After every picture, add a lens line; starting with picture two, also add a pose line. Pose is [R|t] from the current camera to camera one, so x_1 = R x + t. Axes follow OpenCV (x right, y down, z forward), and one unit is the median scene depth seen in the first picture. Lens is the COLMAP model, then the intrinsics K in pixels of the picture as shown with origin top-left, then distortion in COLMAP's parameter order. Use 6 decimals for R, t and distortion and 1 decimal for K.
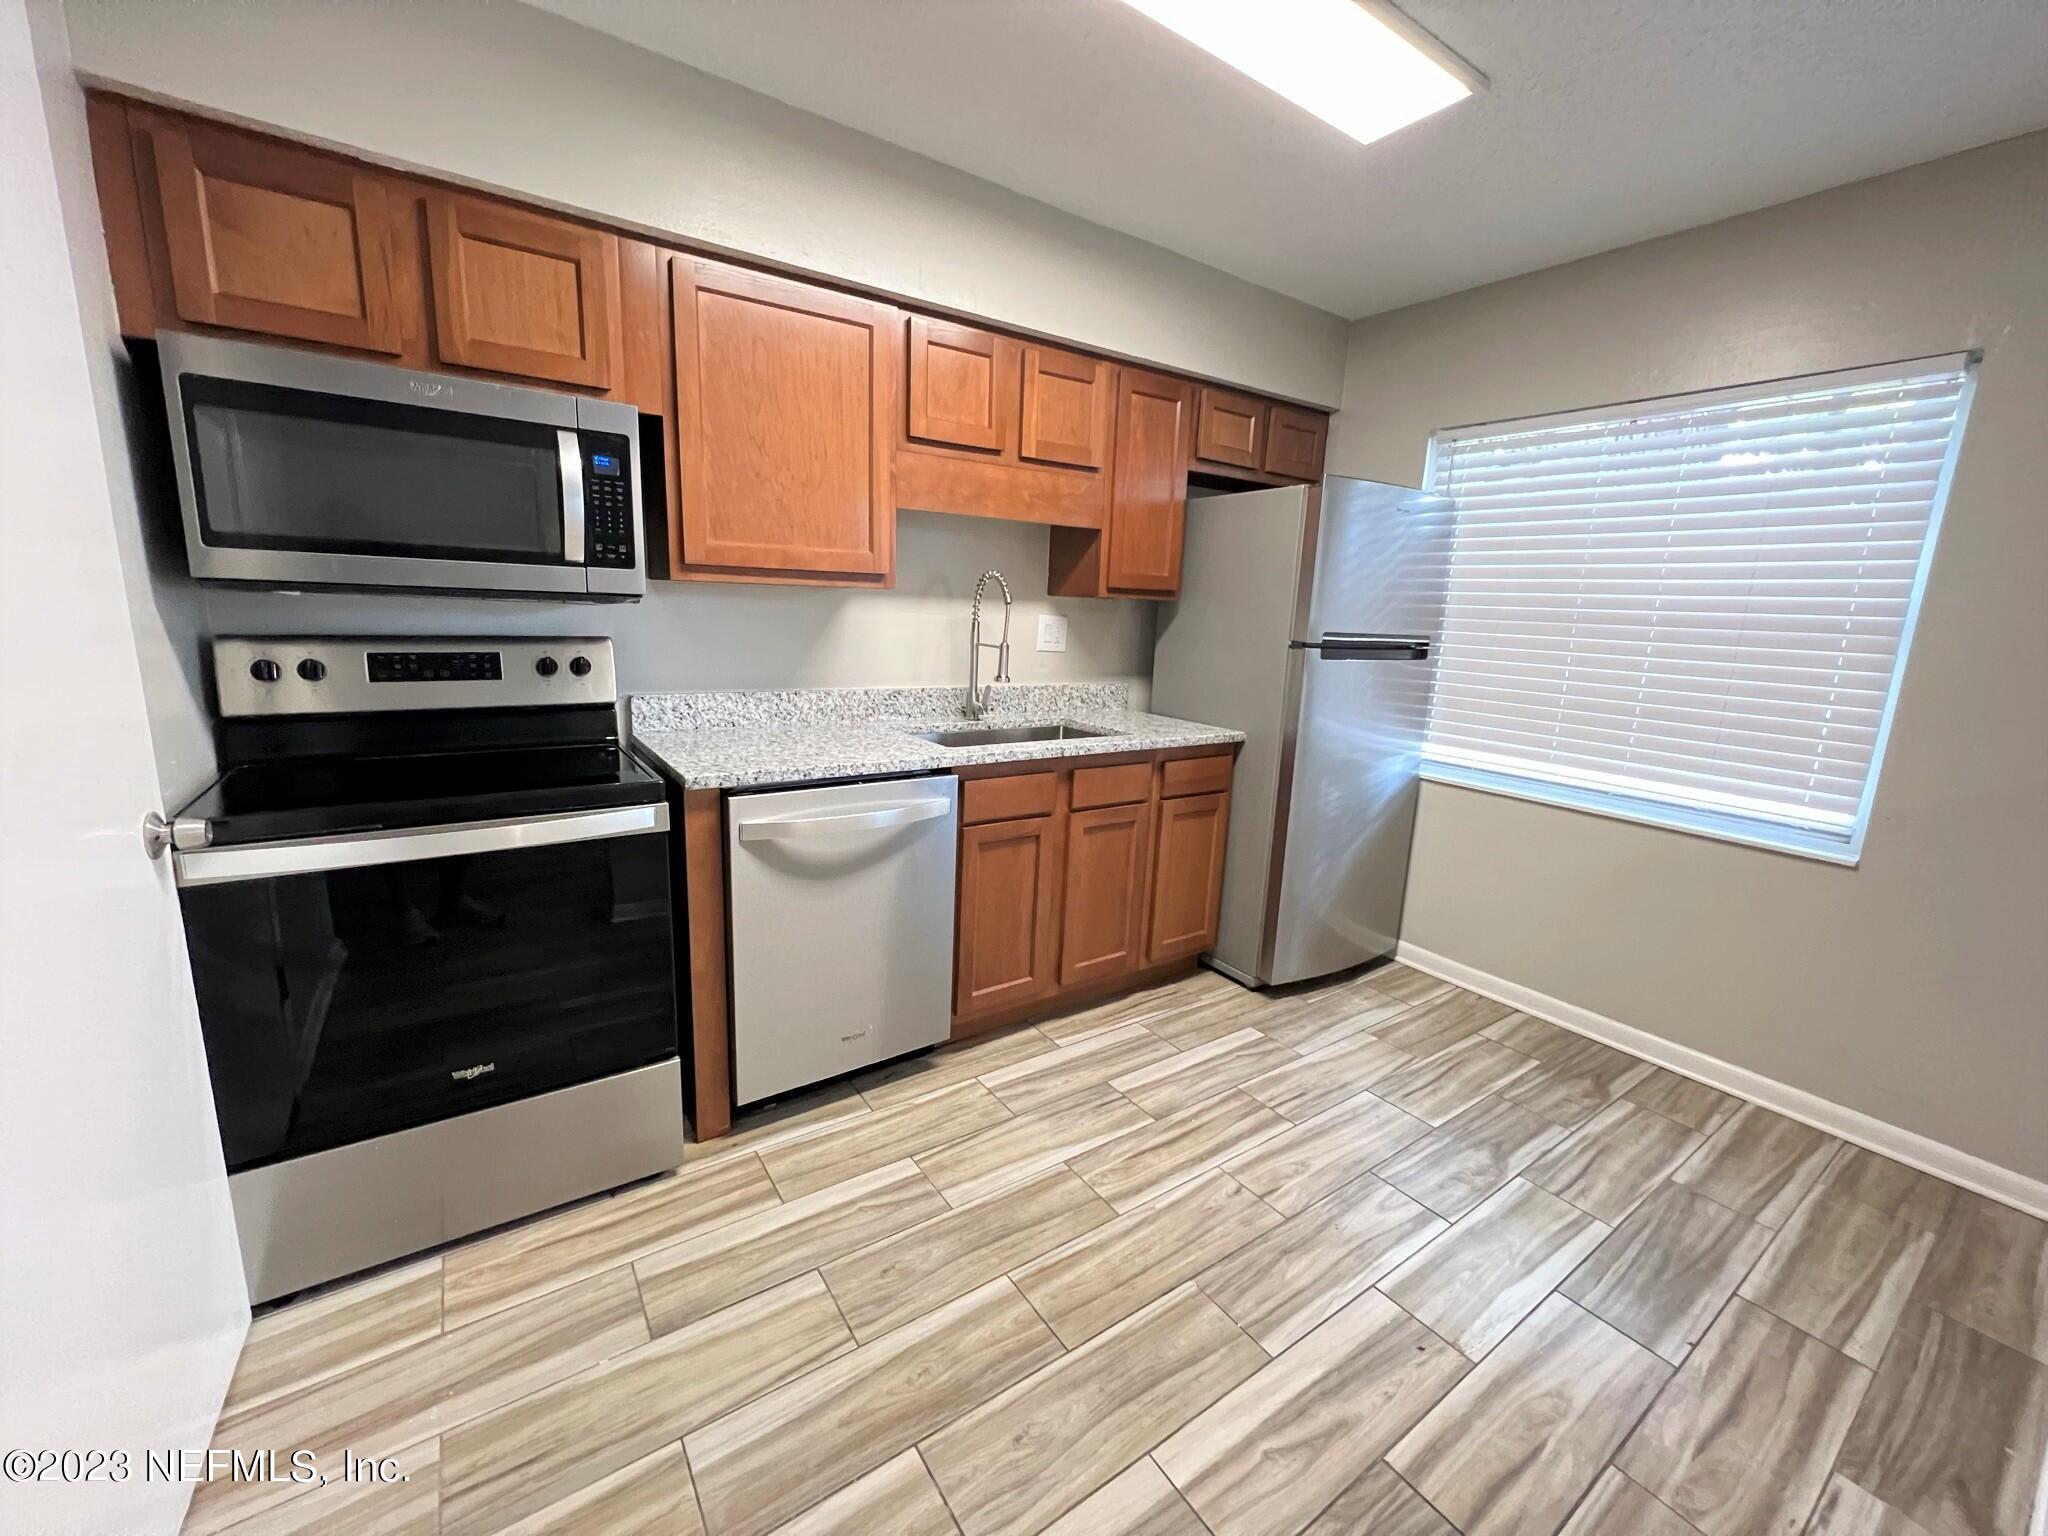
lens RADIAL K [[831.0, 0, 1024.0], [0, 831.0, 768.0], [0, 0, 1]] dist [-0.001871, -0.000065]
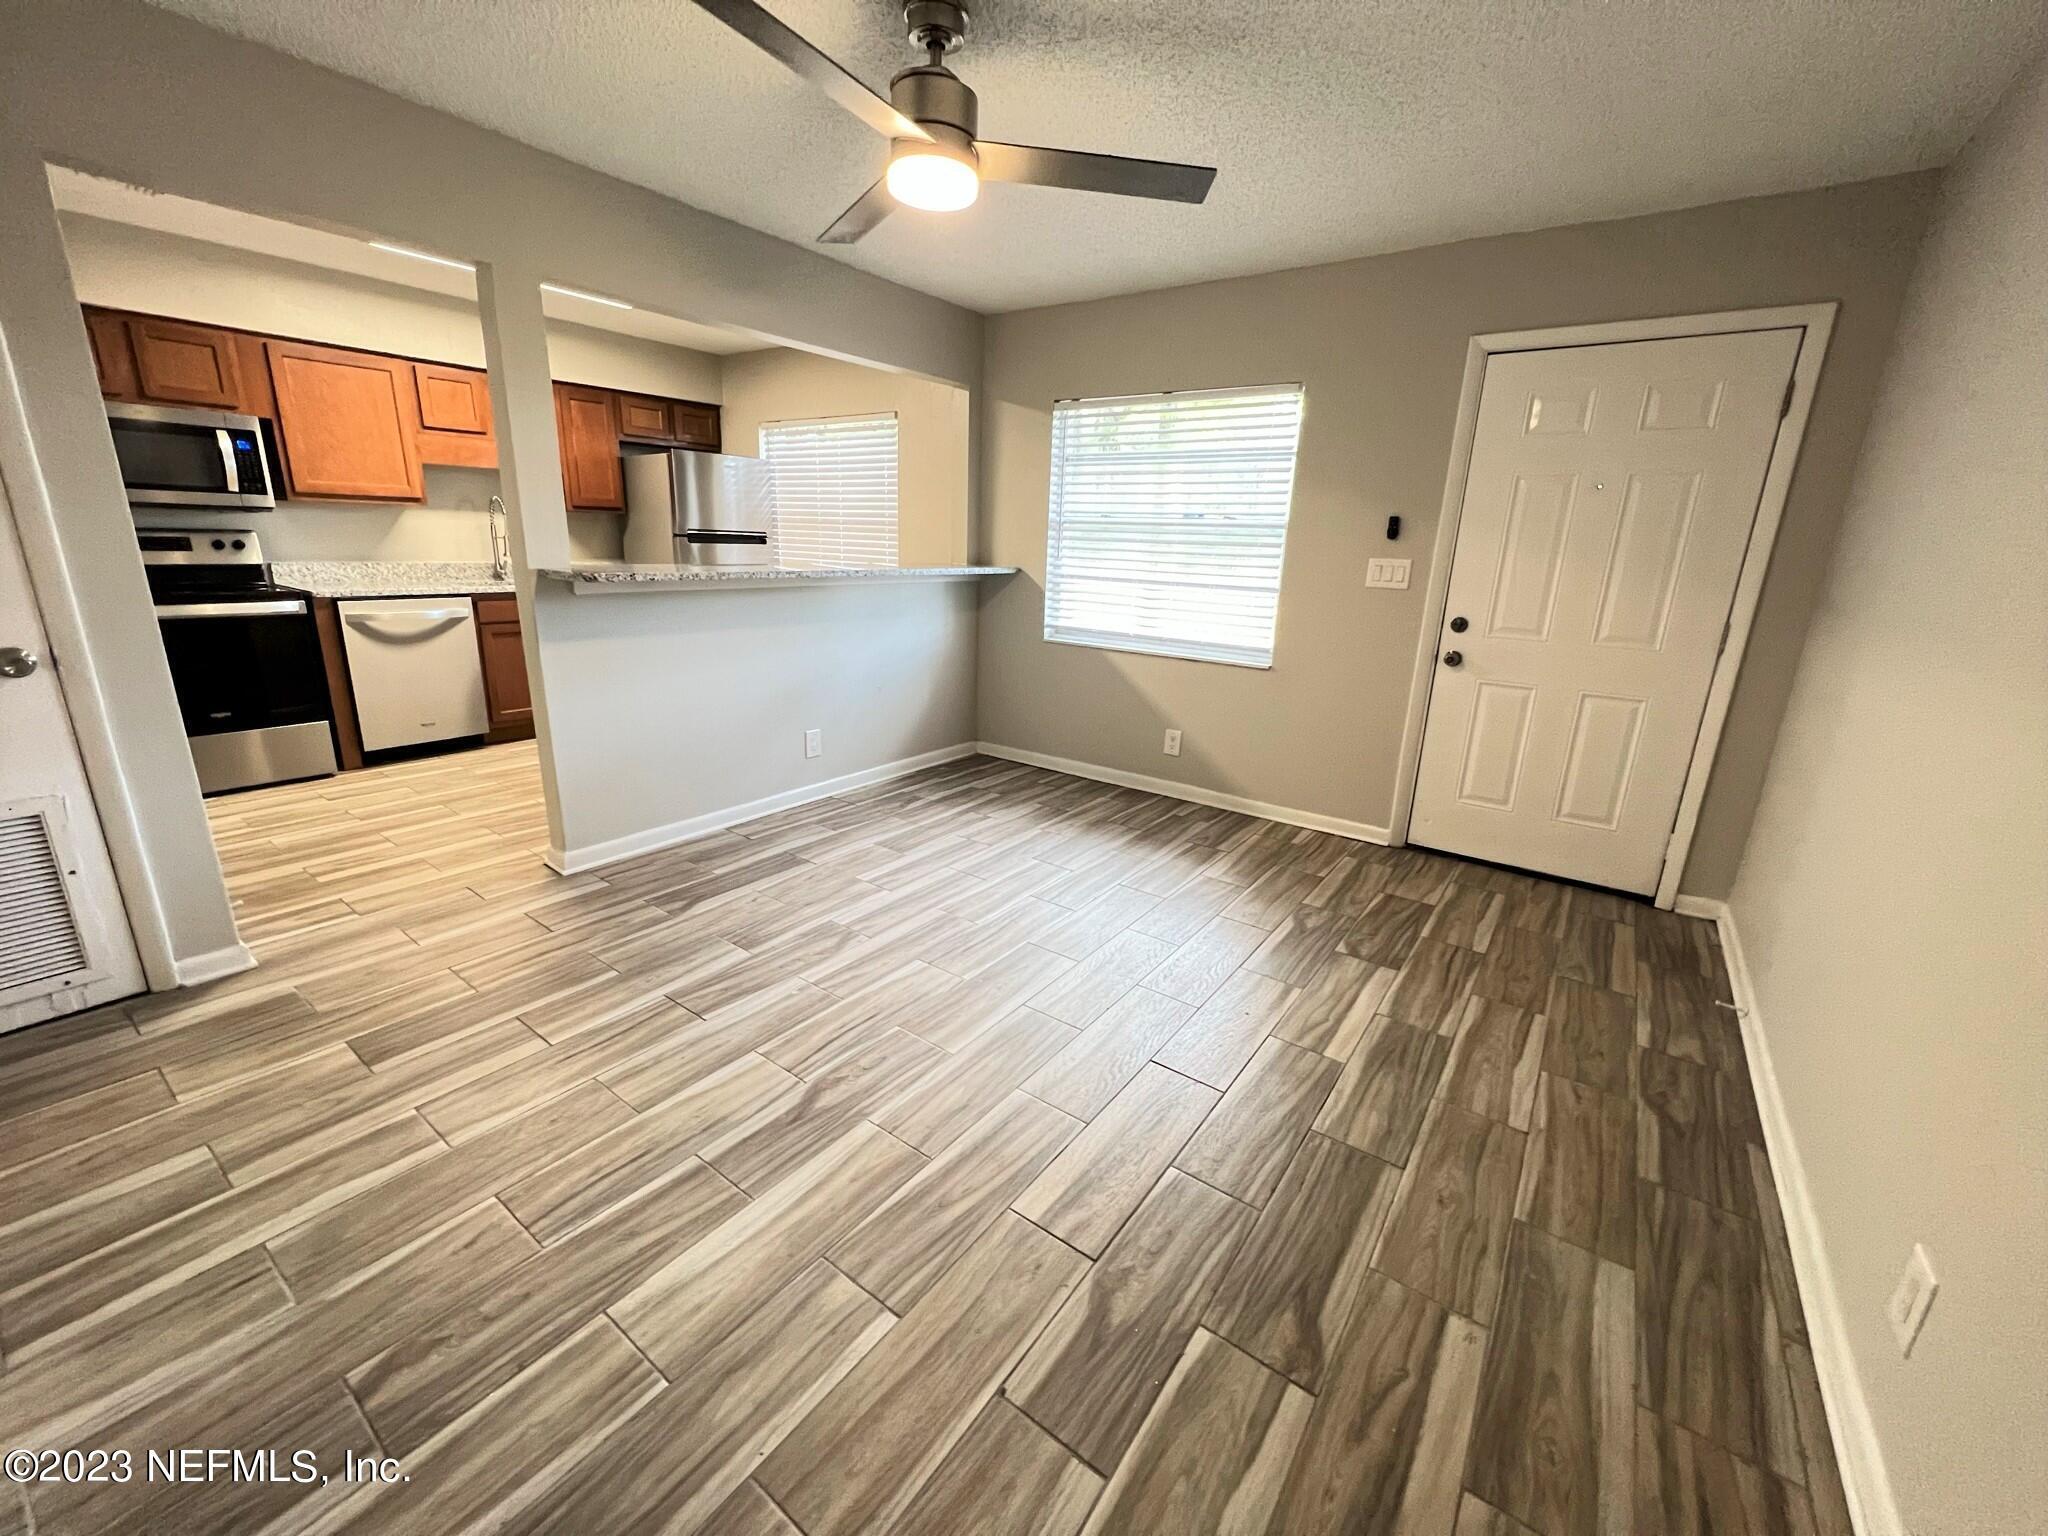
lens RADIAL K [[821.3, 0, 1024.0], [0, 821.3, 768.0], [0, 0, 1]] dist [-0.003702, 0.000347]
pose [[0.944769, -0.095295, 0.313577, 0.603324], [0.066692, 0.992675, 0.100735, 0.352761], [-0.320880, -0.074259, 0.944204, -1.565324]]
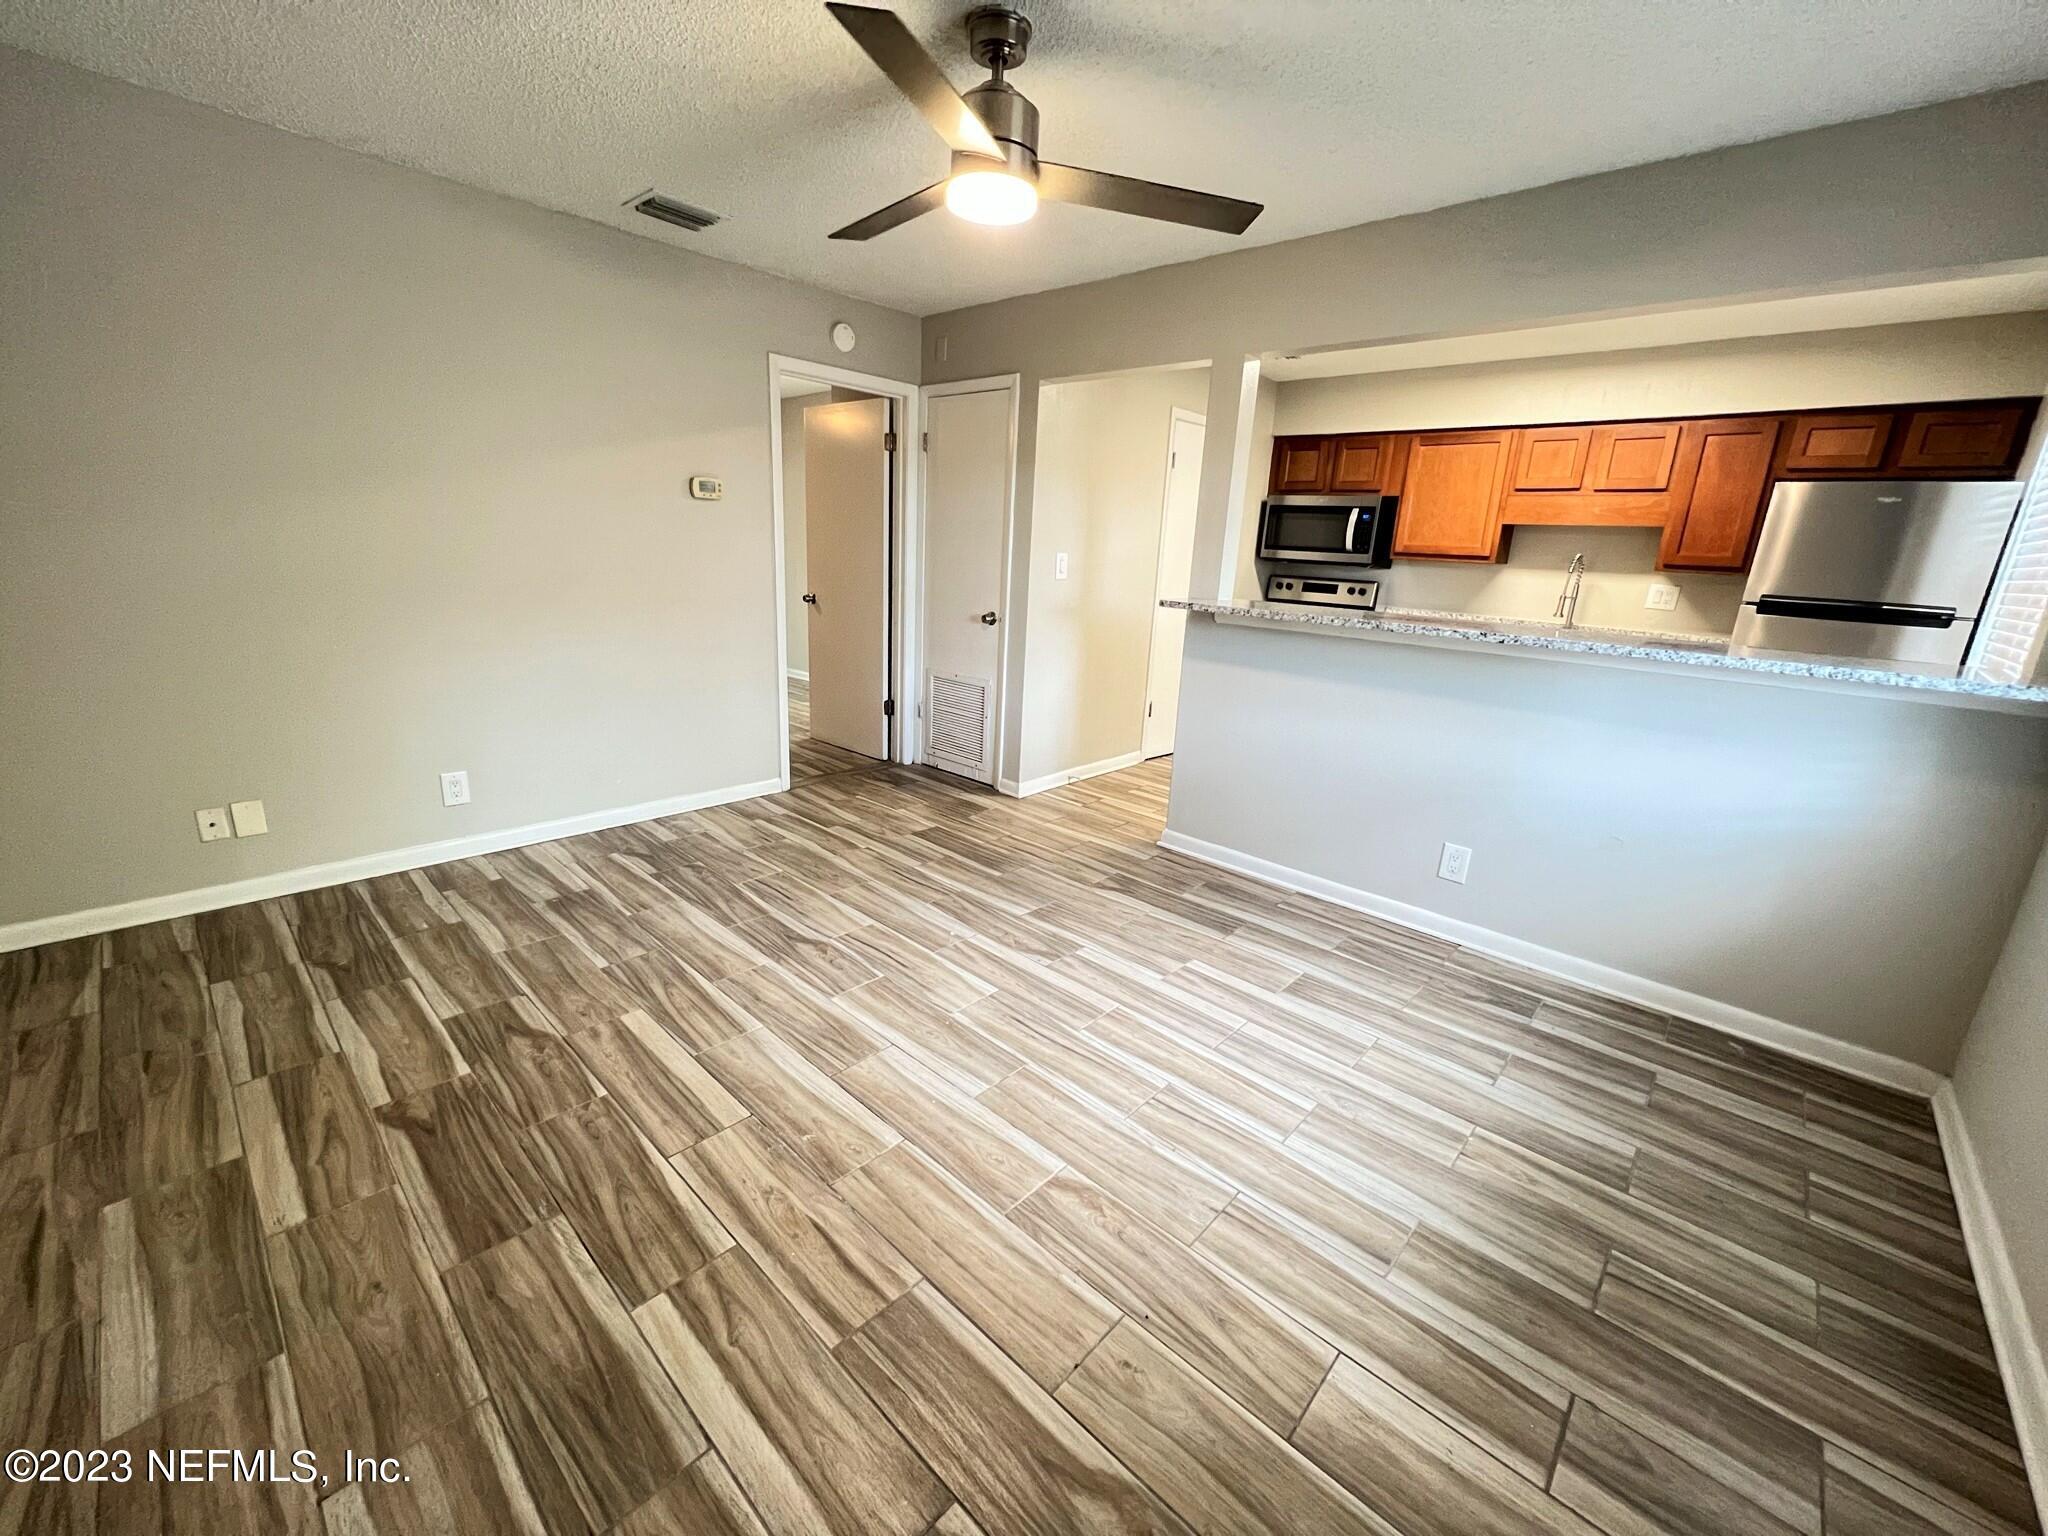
lens RADIAL K [[821.3, 0, 1024.0], [0, 821.3, 768.0], [0, 0, 1]] dist [-0.003702, 0.000347]
pose [[0.207052, 0.230734, -0.950732, 1.989837], [-0.234369, 0.955192, 0.180775, 0.208286], [0.949842, 0.185392, 0.251851, -0.621380]]
